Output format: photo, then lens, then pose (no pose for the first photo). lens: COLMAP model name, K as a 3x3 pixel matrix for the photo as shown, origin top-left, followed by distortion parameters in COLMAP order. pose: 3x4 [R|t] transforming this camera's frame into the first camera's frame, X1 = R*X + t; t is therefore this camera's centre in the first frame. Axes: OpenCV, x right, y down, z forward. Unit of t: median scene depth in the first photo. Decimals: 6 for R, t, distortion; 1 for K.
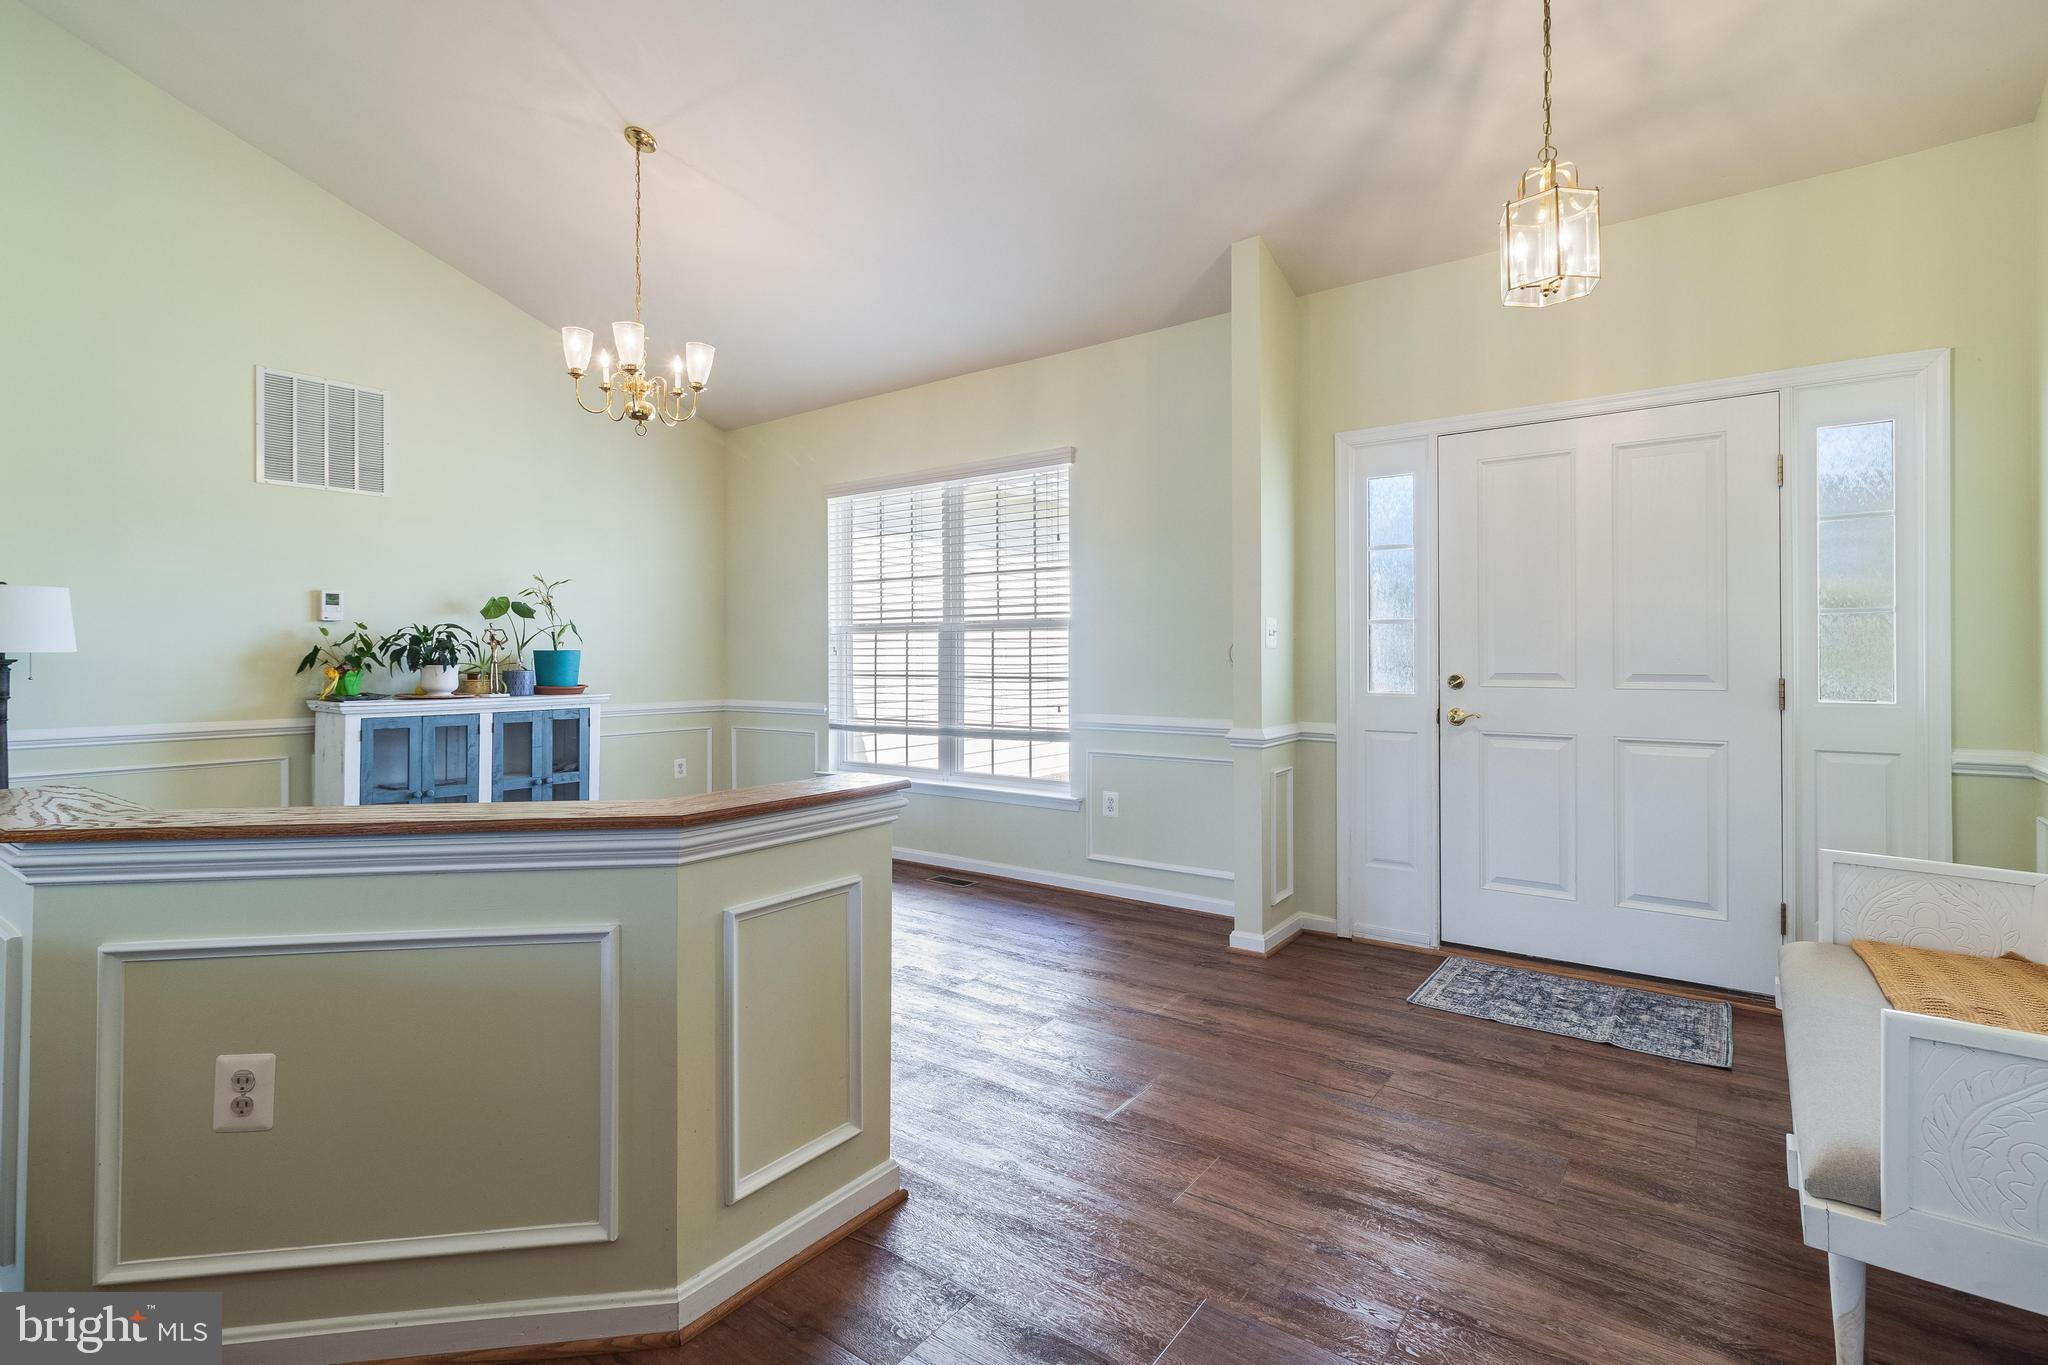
lens RADIAL K [[945.4, 0, 1019.8], [0, 945.4, 648.9], [0, 0, 1]] dist [0.000649, 0.001785]
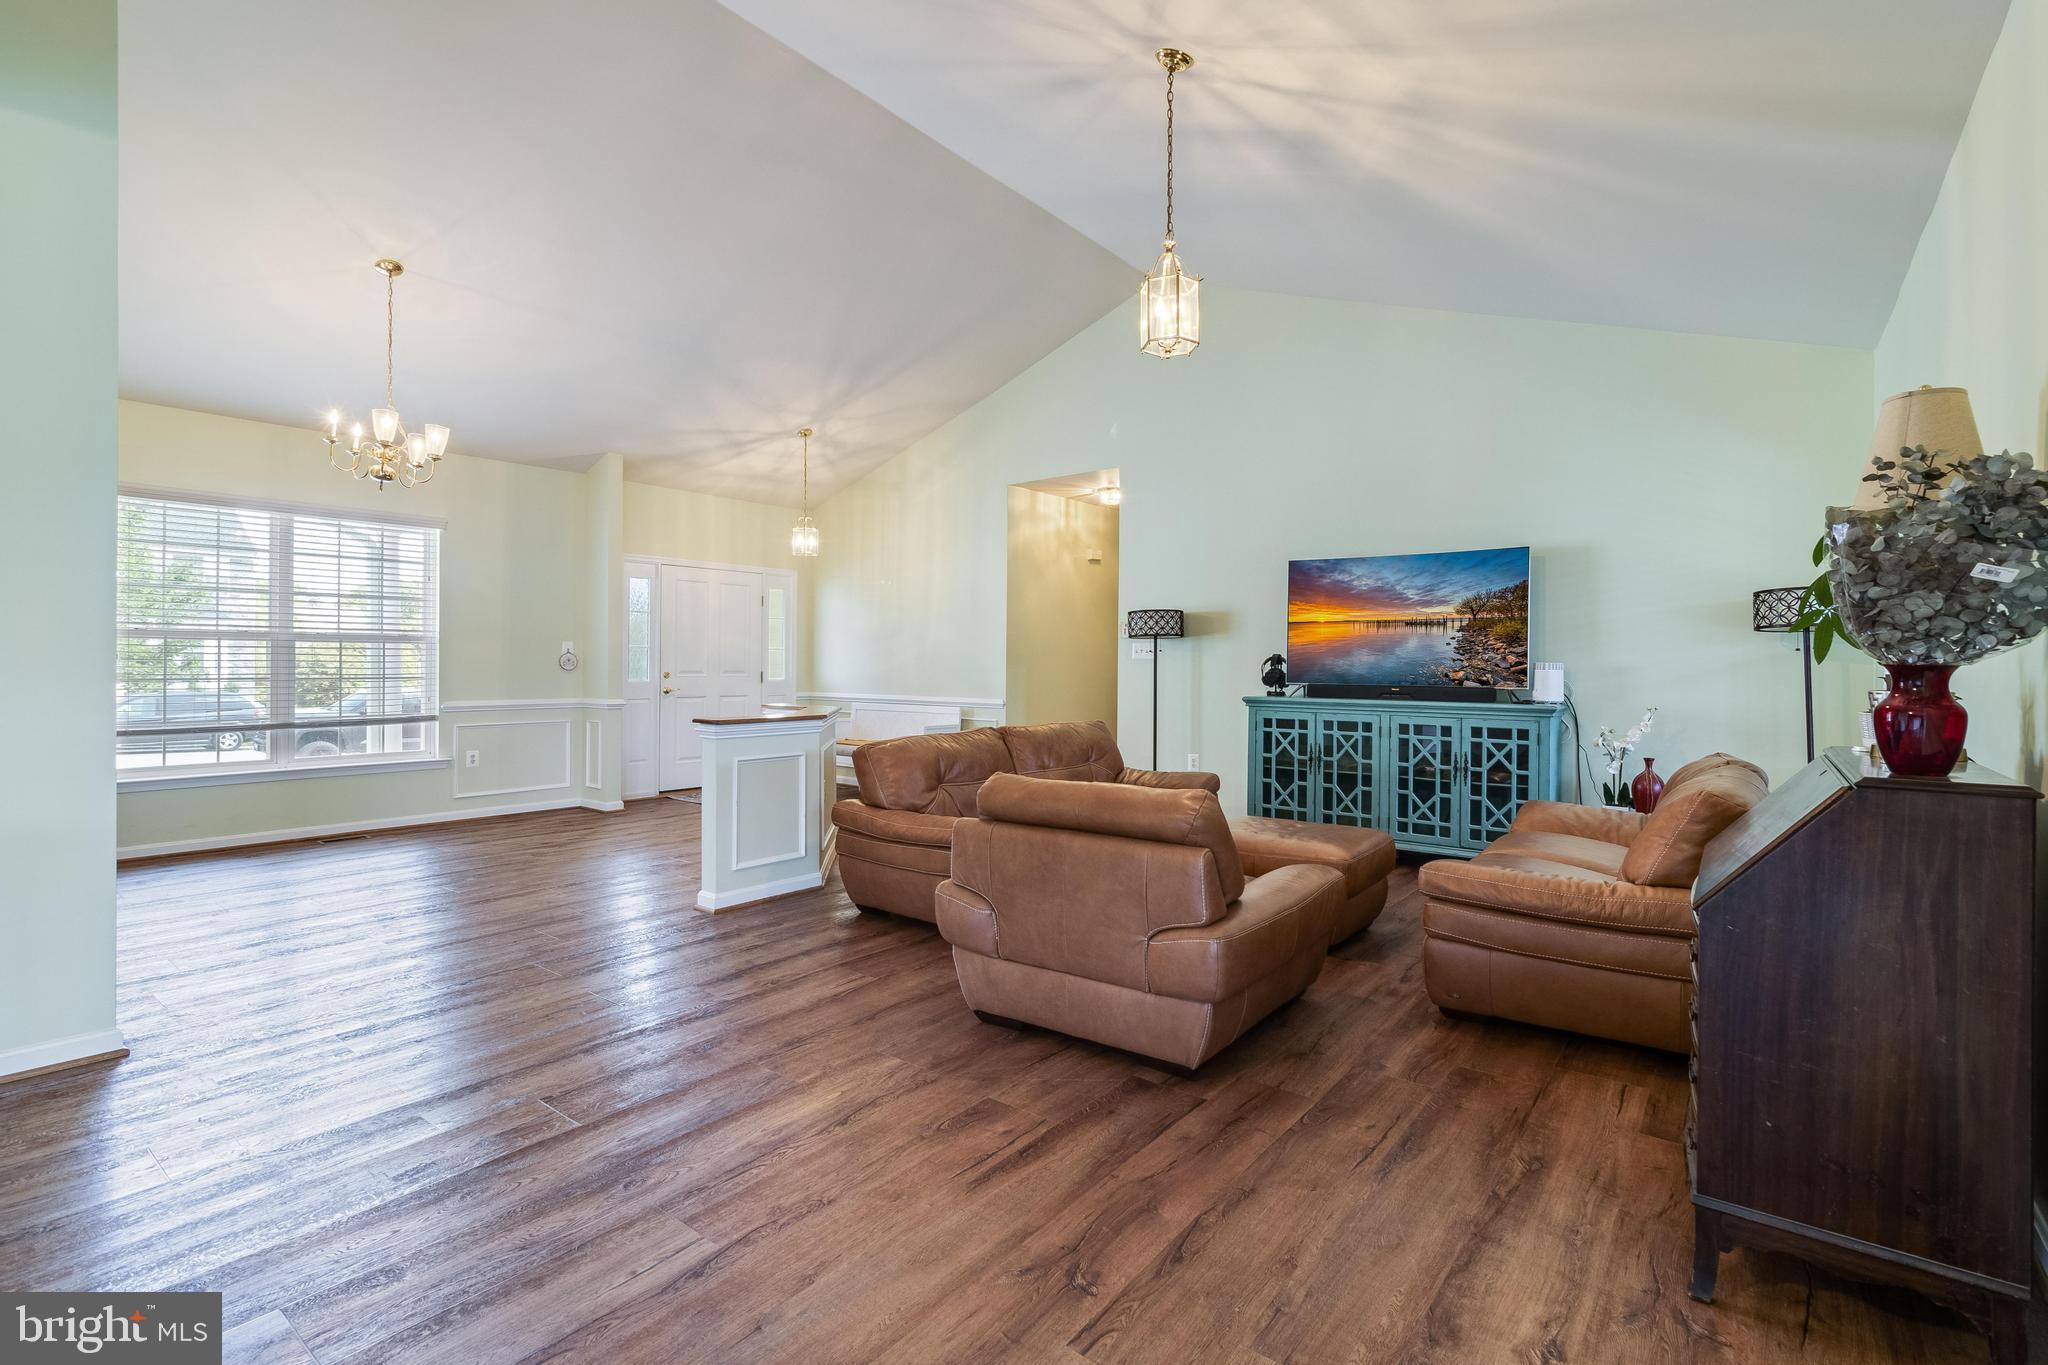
lens RADIAL K [[945.4, 0, 1030.9], [0, 945.4, 666.3], [0, 0, 1]] dist [0.000649, 0.001785]
pose [[0.020155, 0.000586, 0.999797, -1.391196], [-0.012388, 0.999923, -0.000337, 0.003301], [-0.999720, -0.012379, 0.020160, 0.066816]]
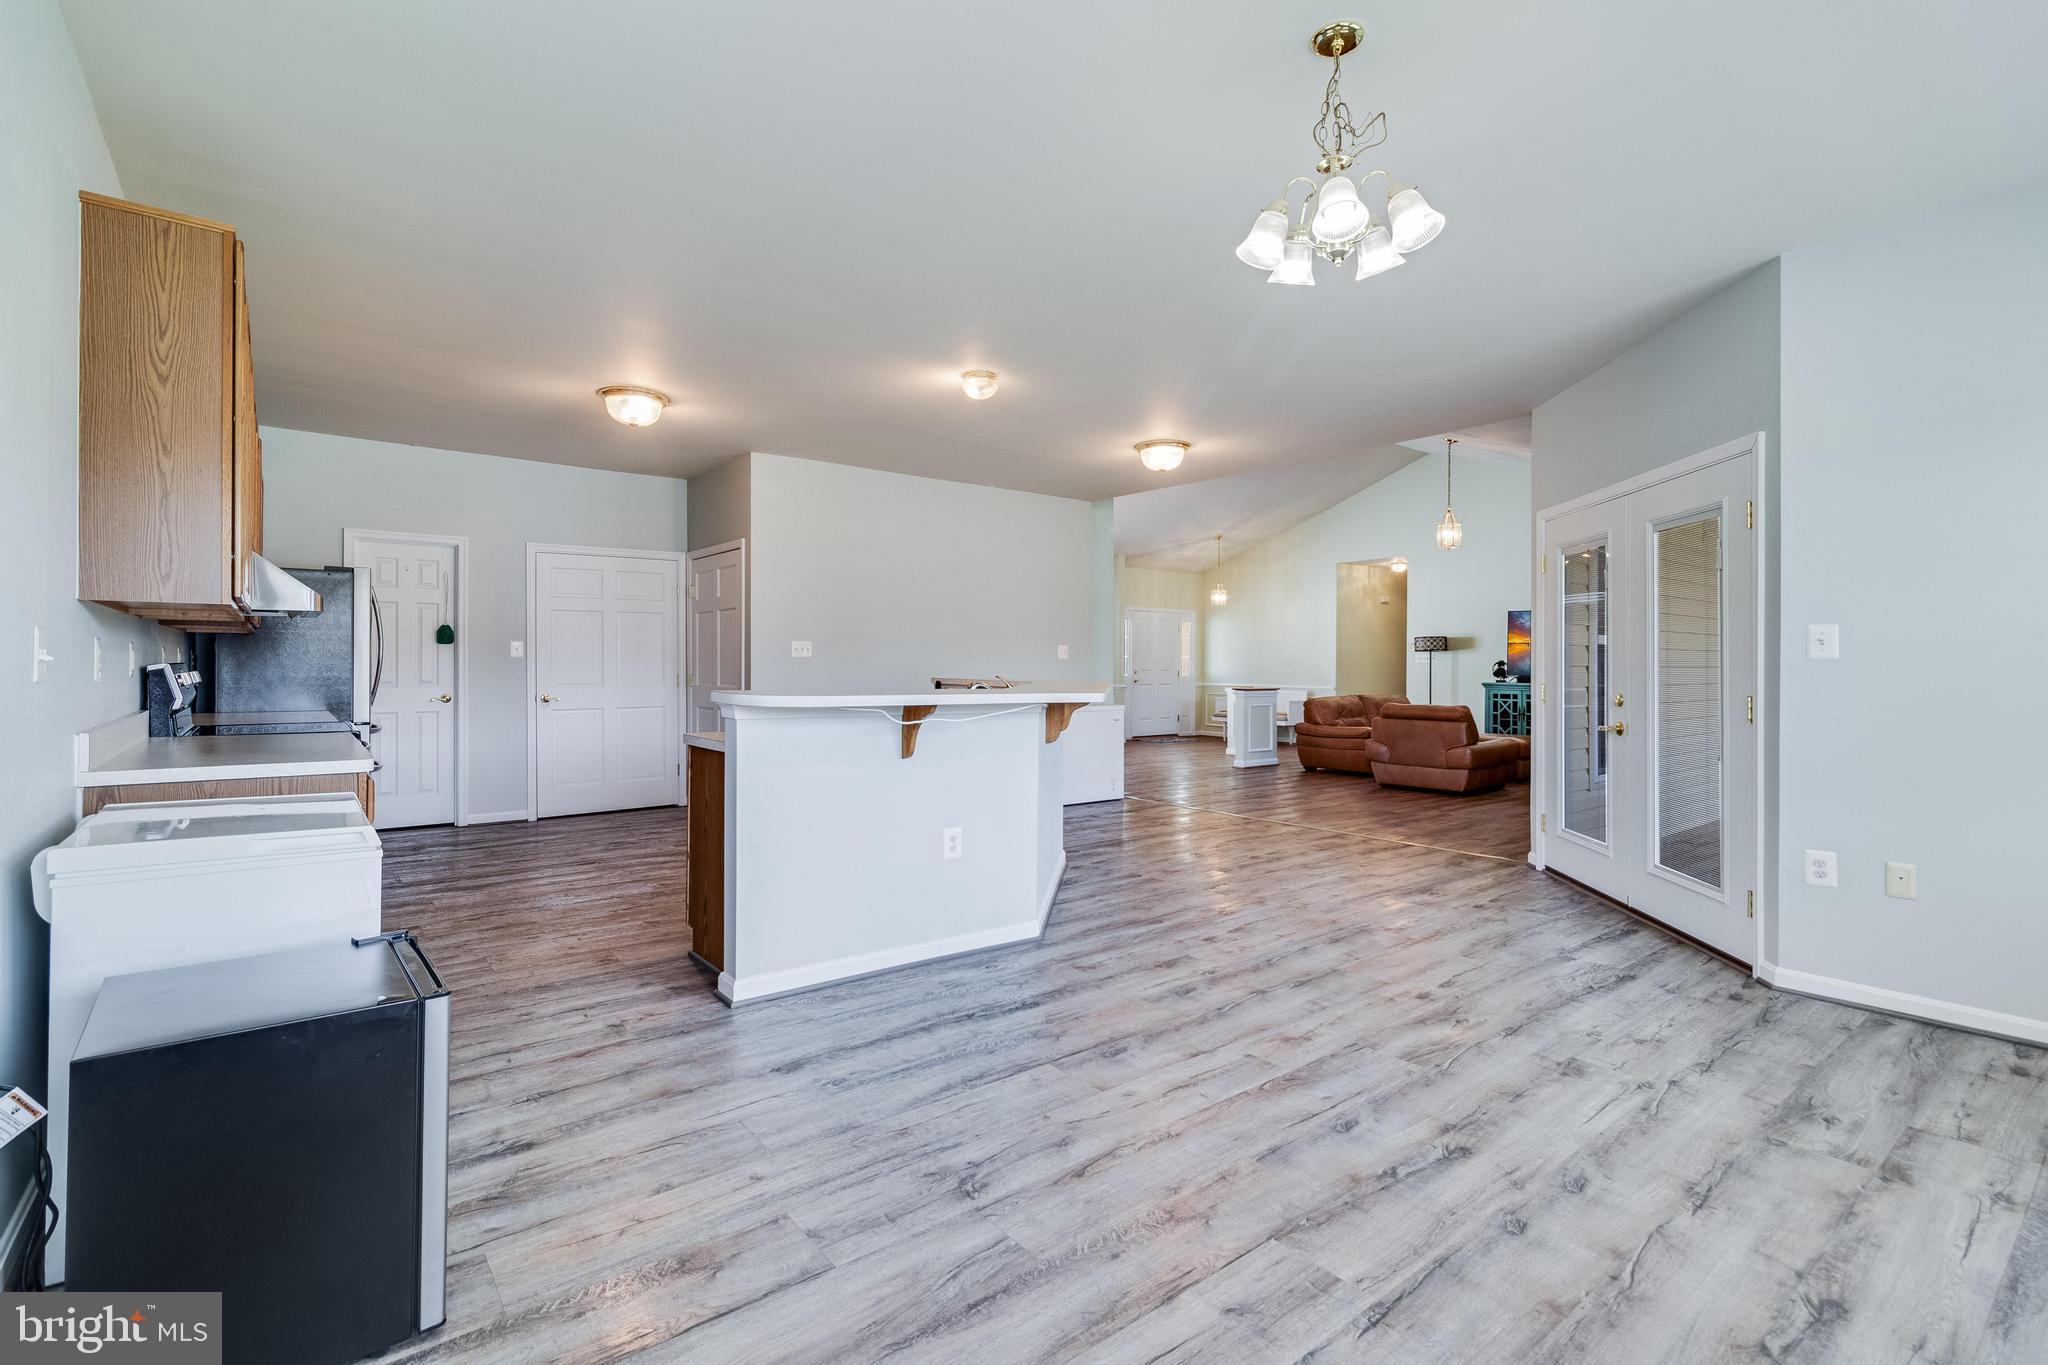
lens RADIAL K [[945.4, 0, 1032.8], [0, 945.4, 668.1], [0, 0, 1]] dist [0.000649, 0.001785]
pose [[0.249028, 0.001110, 0.968496, -2.788279], [-0.010850, 0.999940, 0.001644, 0.011250], [-0.968436, -0.010917, 0.249025, 0.325808]]
